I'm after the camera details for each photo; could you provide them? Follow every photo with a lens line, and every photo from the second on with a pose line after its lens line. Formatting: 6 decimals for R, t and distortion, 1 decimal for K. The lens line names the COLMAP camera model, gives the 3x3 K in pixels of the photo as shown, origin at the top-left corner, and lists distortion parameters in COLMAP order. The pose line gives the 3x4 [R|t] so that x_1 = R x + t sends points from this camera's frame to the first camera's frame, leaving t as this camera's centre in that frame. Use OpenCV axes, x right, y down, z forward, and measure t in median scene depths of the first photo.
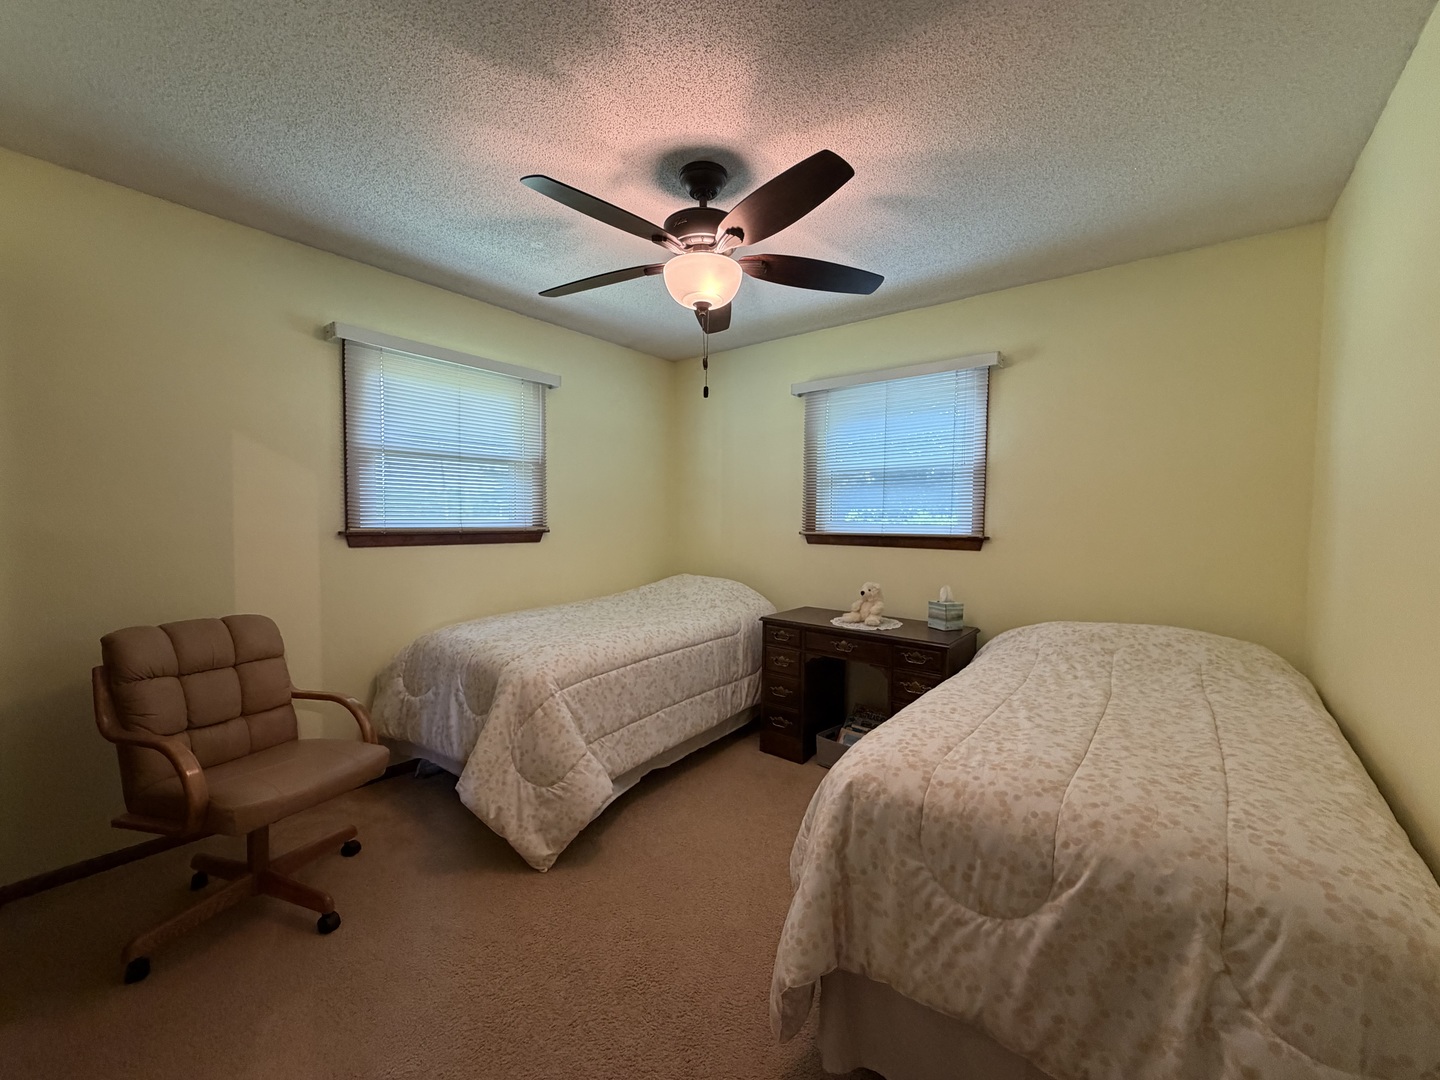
lens RADIAL K [[569.9, 0, 702.9], [0, 569.9, 535.7], [0, 0, 1]] dist [-0.001392, -0.000109]
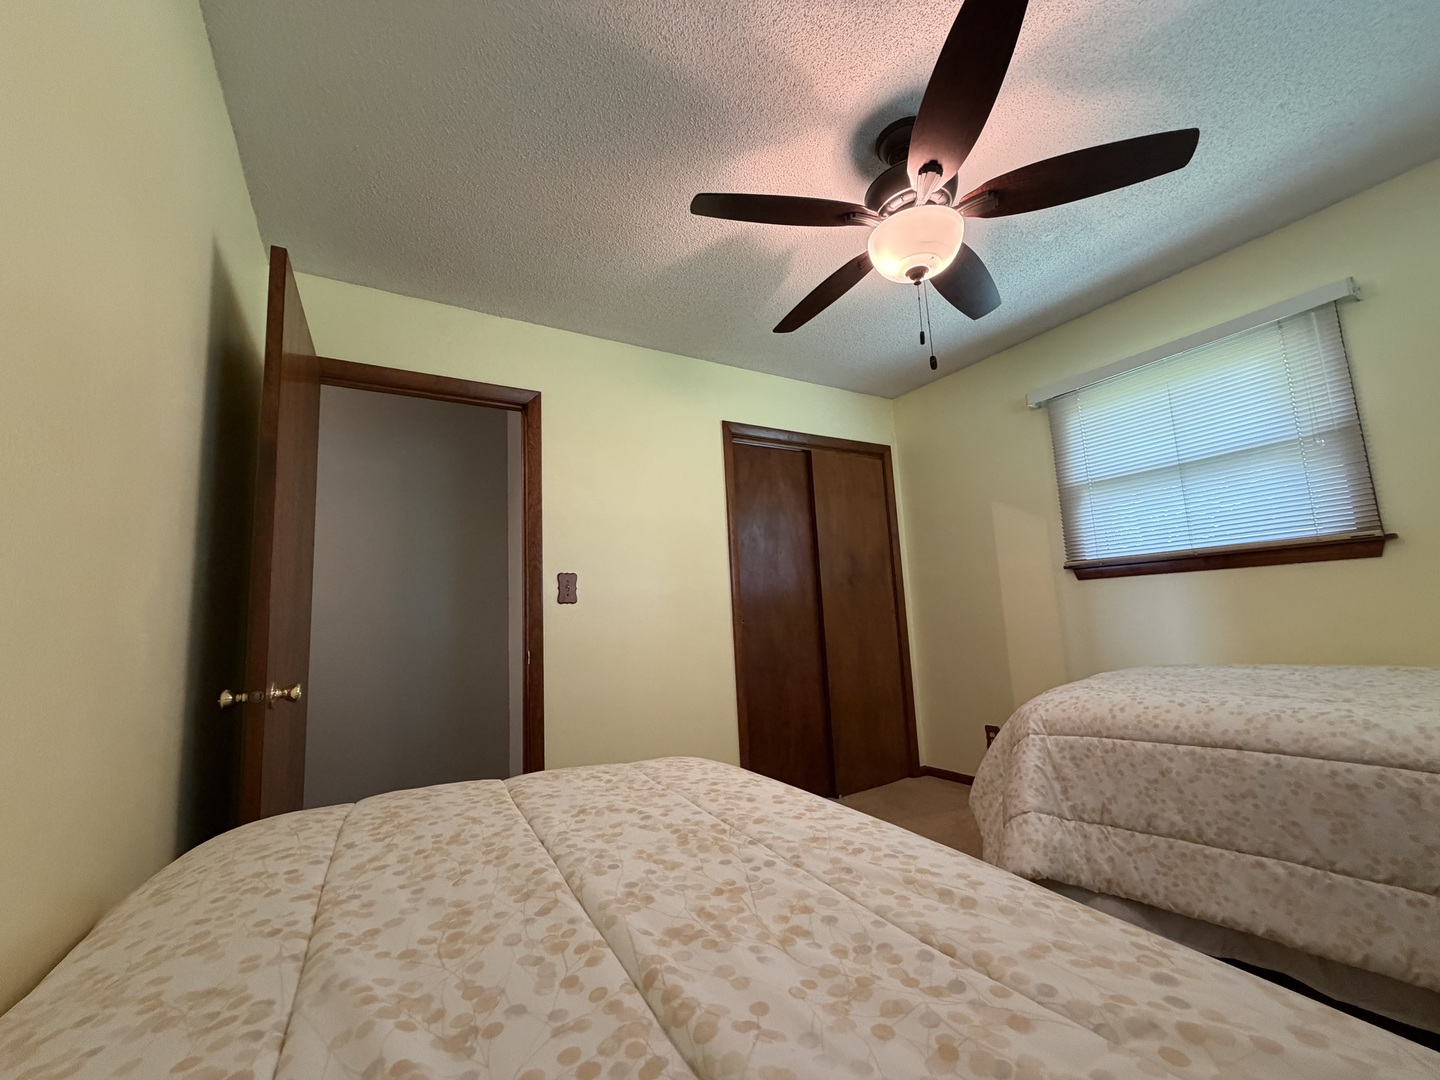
lens RADIAL K [[576.2, 0, 720.0], [0, 576.2, 540.0], [0, 0, 1]] dist [-0.031536, 0.000038]
pose [[-0.353207, -0.120471, -0.927756, 0.648567], [0.013119, 0.990939, -0.133670, 0.083021], [0.935453, -0.059385, -0.348426, 0.764737]]
